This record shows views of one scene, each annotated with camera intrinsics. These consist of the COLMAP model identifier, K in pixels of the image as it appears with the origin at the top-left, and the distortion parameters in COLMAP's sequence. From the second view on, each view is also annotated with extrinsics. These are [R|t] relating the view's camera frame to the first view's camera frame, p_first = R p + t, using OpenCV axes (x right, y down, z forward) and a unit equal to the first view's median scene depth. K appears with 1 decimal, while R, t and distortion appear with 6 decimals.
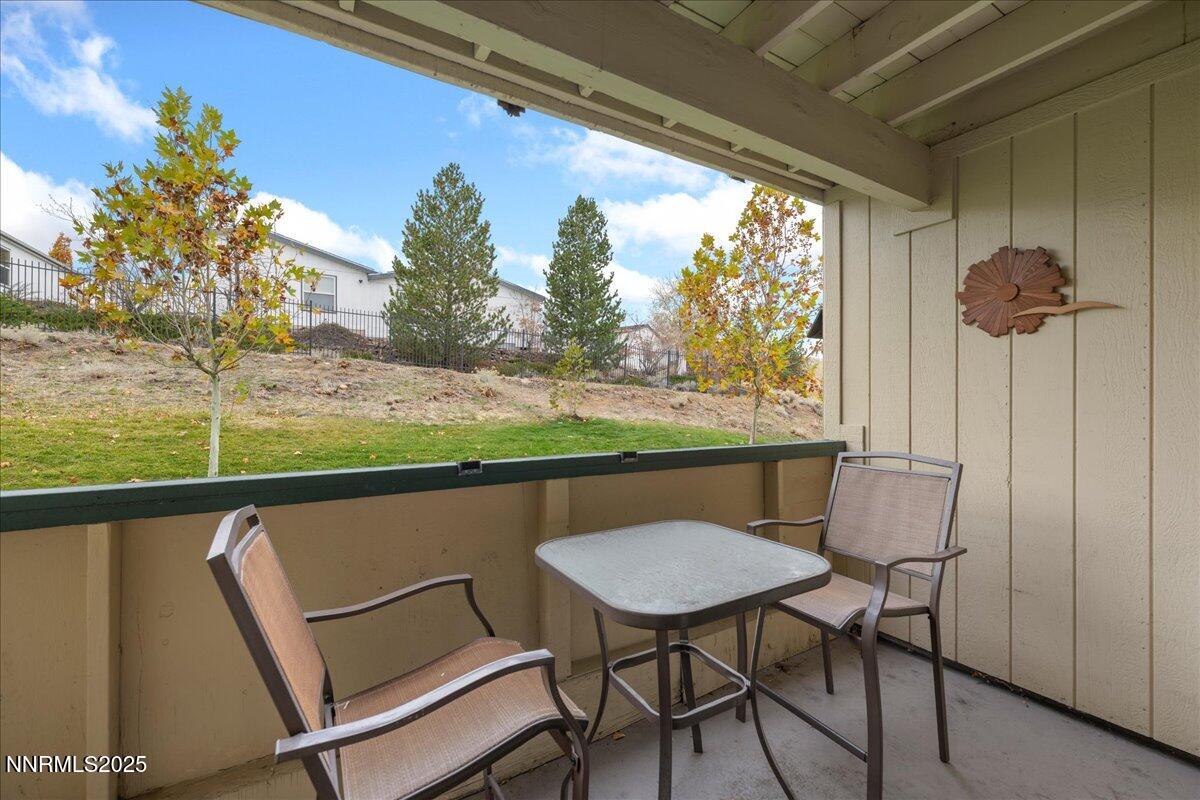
lens RADIAL K [[485.4, 0, 603.4], [0, 485.4, 405.1], [0, 0, 1]] dist [-0.003665, -0.000369]
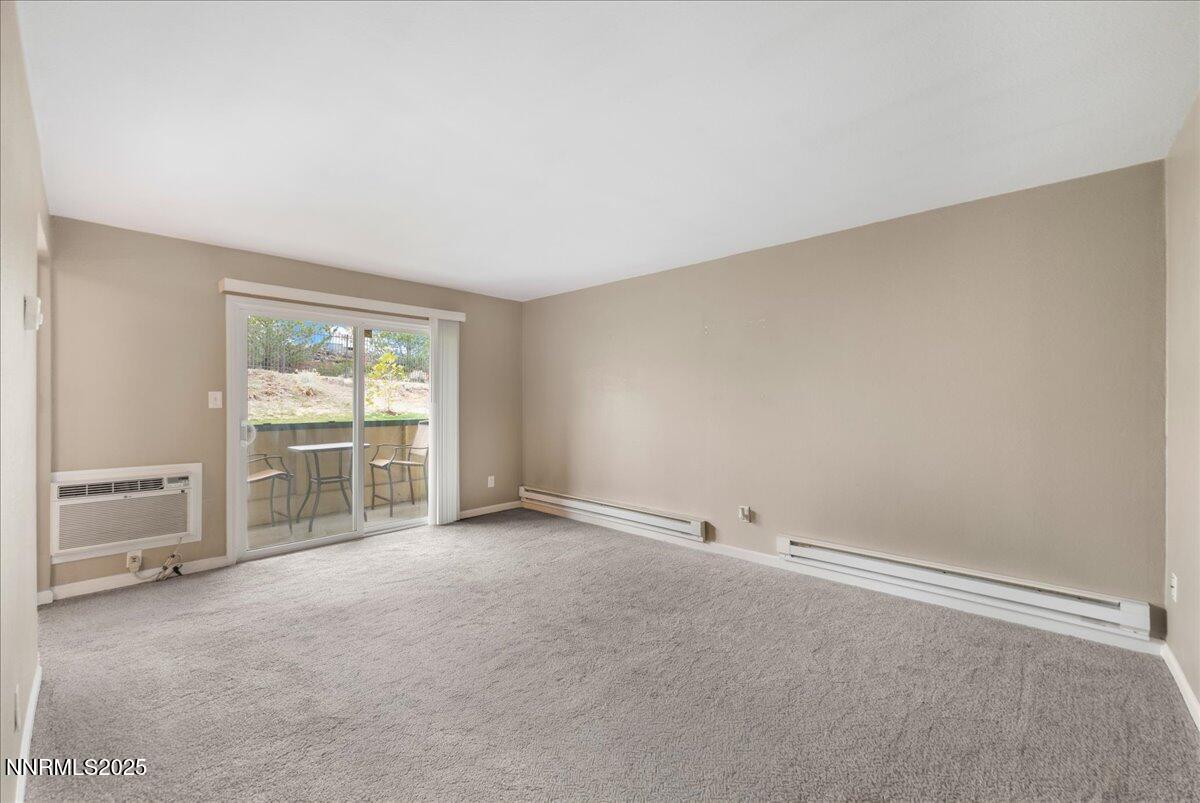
lens RADIAL K [[485.4, 0, 604.2], [0, 485.4, 400.7], [0, 0, 1]] dist [-0.003665, -0.000369]
pose [[0.958123, -0.002405, 0.286347, 0.097728], [0.002242, 0.999997, 0.000897, -0.003704], [-0.286348, -0.000217, 0.958126, -0.281621]]
